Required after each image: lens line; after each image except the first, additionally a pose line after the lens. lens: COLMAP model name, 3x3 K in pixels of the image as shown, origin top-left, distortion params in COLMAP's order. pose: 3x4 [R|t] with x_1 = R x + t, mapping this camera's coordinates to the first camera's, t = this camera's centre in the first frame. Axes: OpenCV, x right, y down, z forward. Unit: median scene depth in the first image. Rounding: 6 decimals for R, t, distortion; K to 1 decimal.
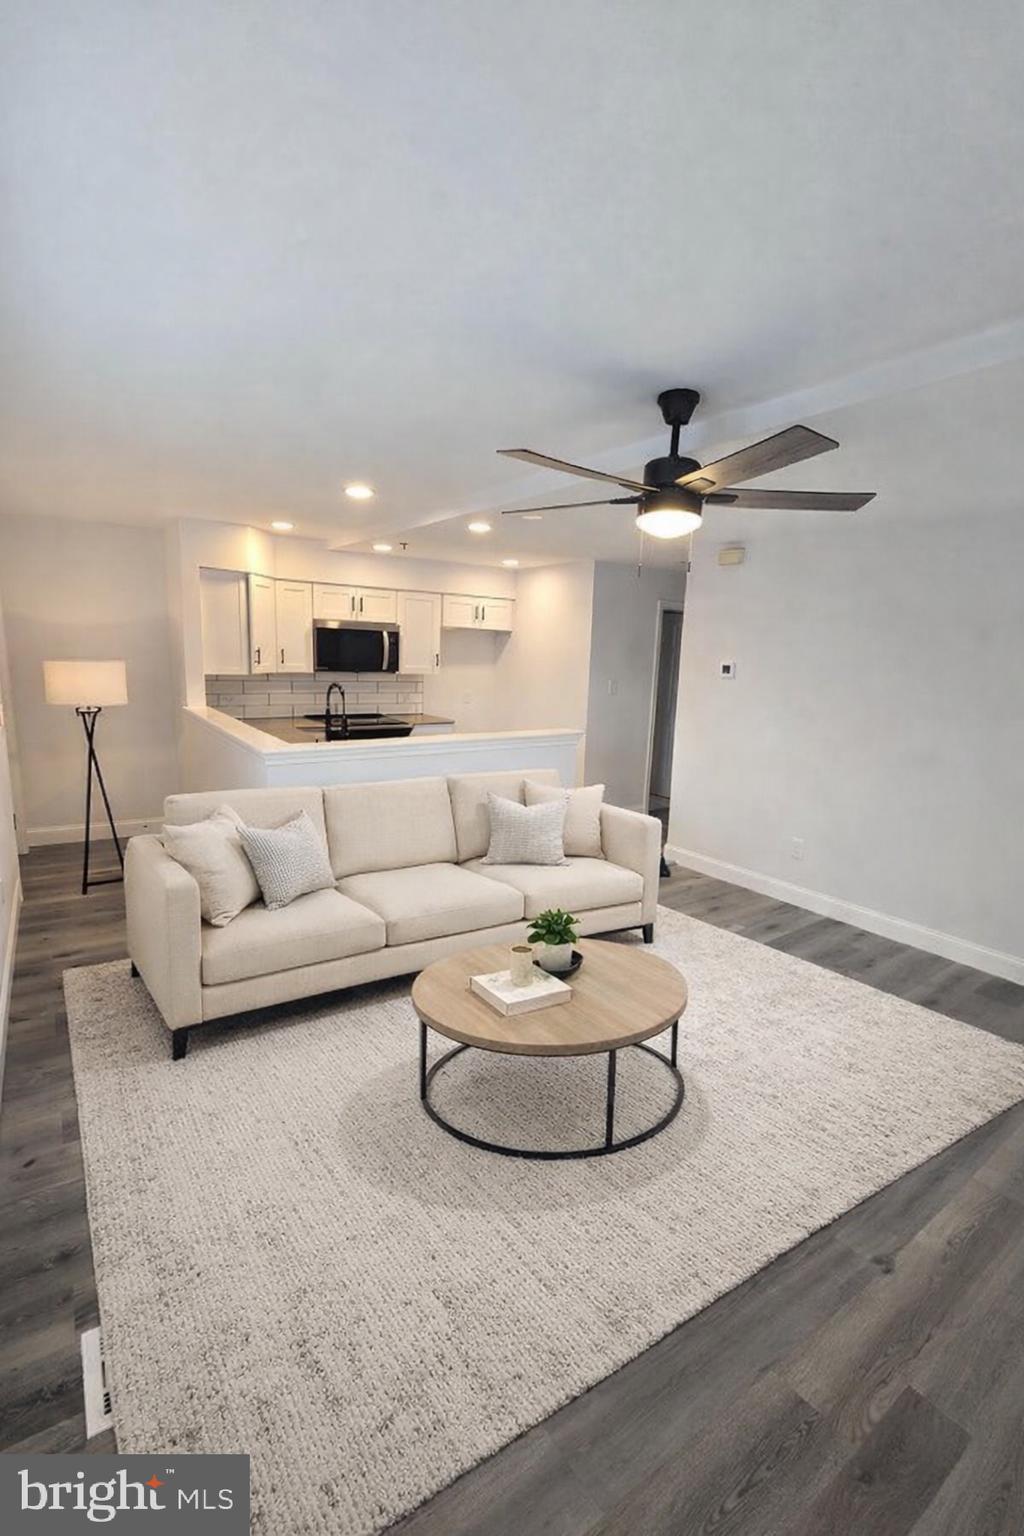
lens RADIAL K [[630.9, 0, 527.4], [0, 630.9, 776.3], [0, 0, 1]] dist [-0.007771, -0.000372]
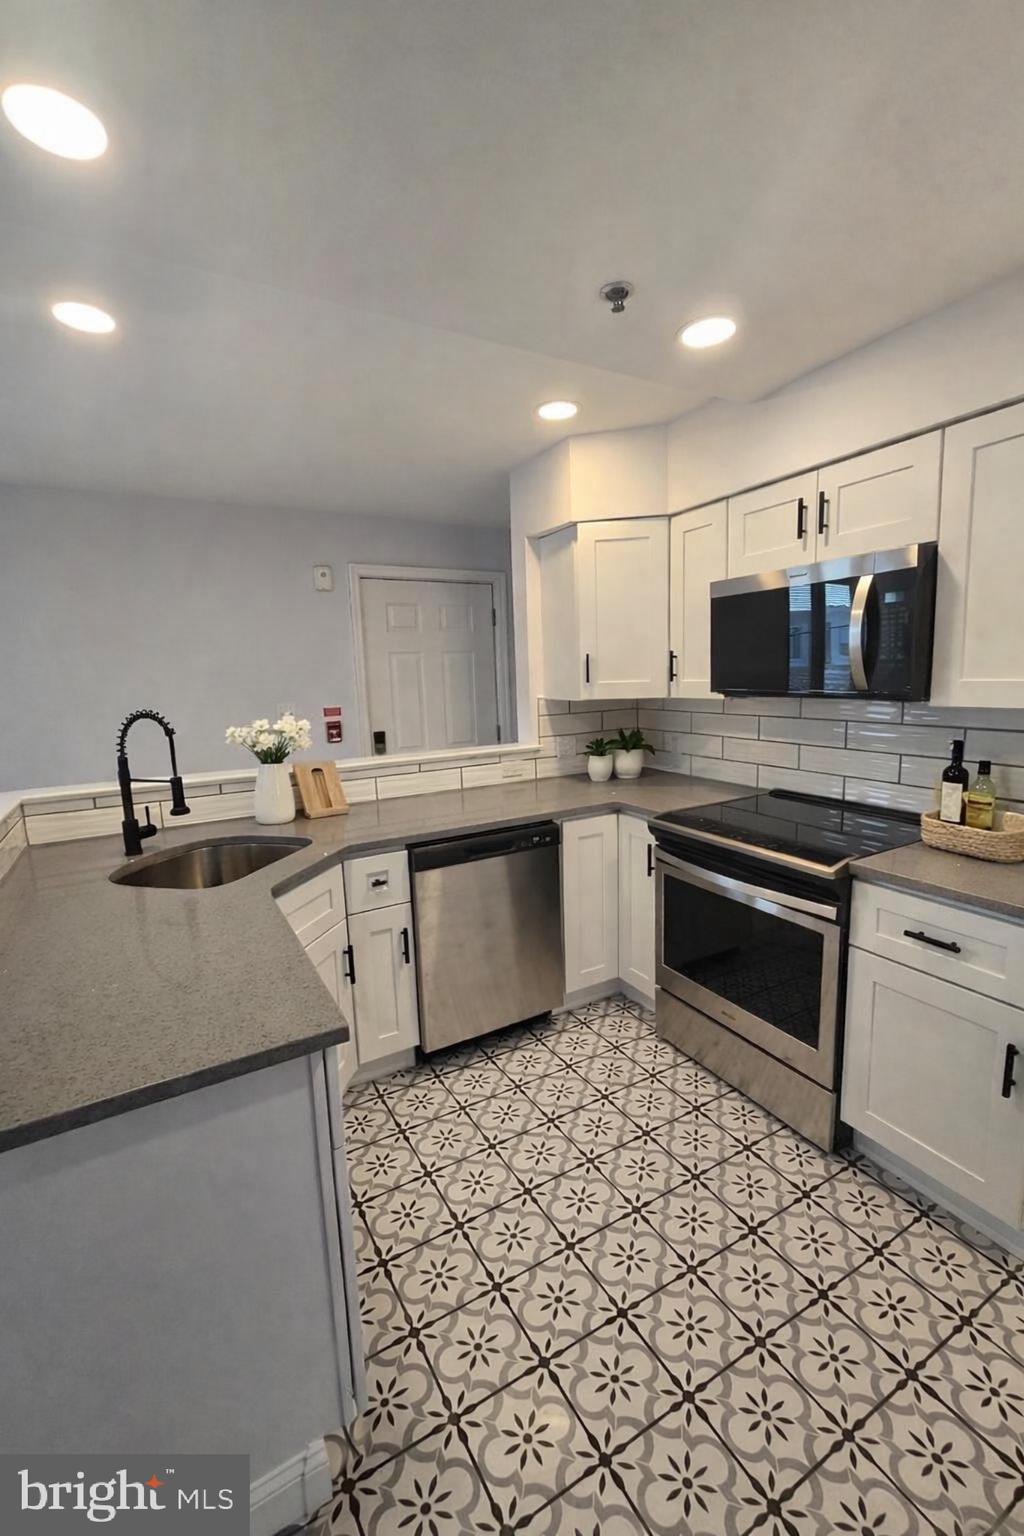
lens RADIAL K [[630.9, 0, 525.0], [0, 630.9, 771.5], [0, 0, 1]] dist [-0.007771, -0.000372]
pose [[-0.103077, 0.117697, -0.987685, 0.135521], [-0.171898, 0.975926, 0.134236, -0.154008], [0.979707, 0.183618, -0.080364, 0.934137]]
